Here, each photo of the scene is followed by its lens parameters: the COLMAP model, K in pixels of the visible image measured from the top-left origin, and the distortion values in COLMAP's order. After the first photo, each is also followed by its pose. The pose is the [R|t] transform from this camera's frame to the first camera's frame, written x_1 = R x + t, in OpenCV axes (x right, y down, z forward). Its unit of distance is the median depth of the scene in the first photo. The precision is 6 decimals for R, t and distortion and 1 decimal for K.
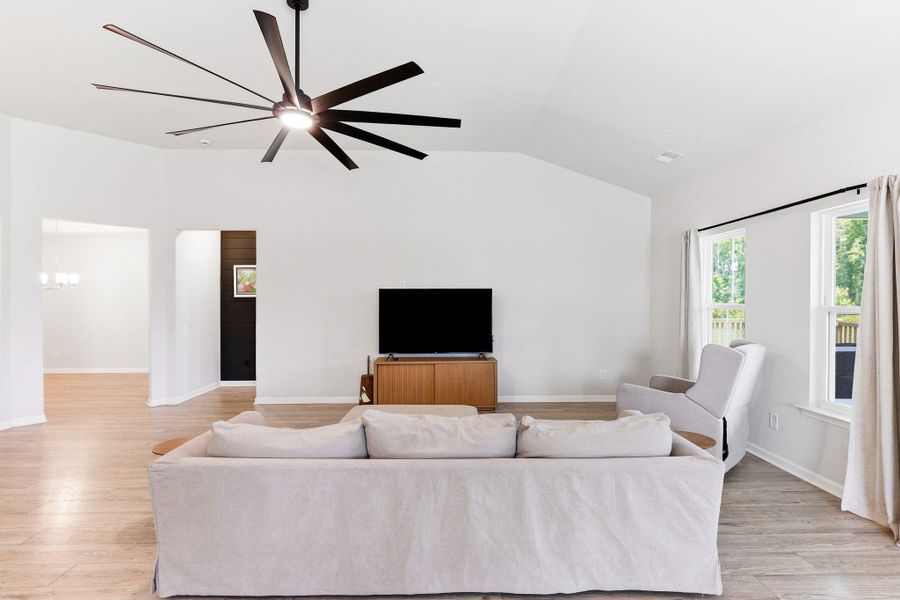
lens RADIAL K [[445.2, 0, 451.2], [0, 445.2, 304.2], [0, 0, 1]] dist [-0.002122, -0.000436]
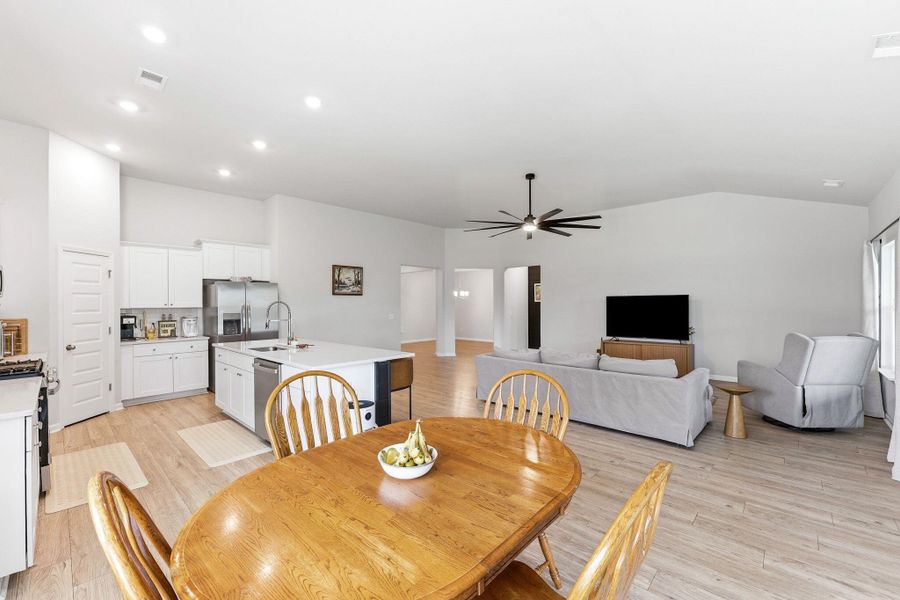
lens RADIAL K [[382.7, 0, 456.7], [0, 382.7, 302.0], [0, 0, 1]] dist [0.000203, 0.000306]
pose [[0.735128, -0.003736, -0.677918, 0.382666], [-0.001610, 0.999972, -0.007257, -0.003109], [0.677926, 0.006426, 0.735102, -0.396571]]
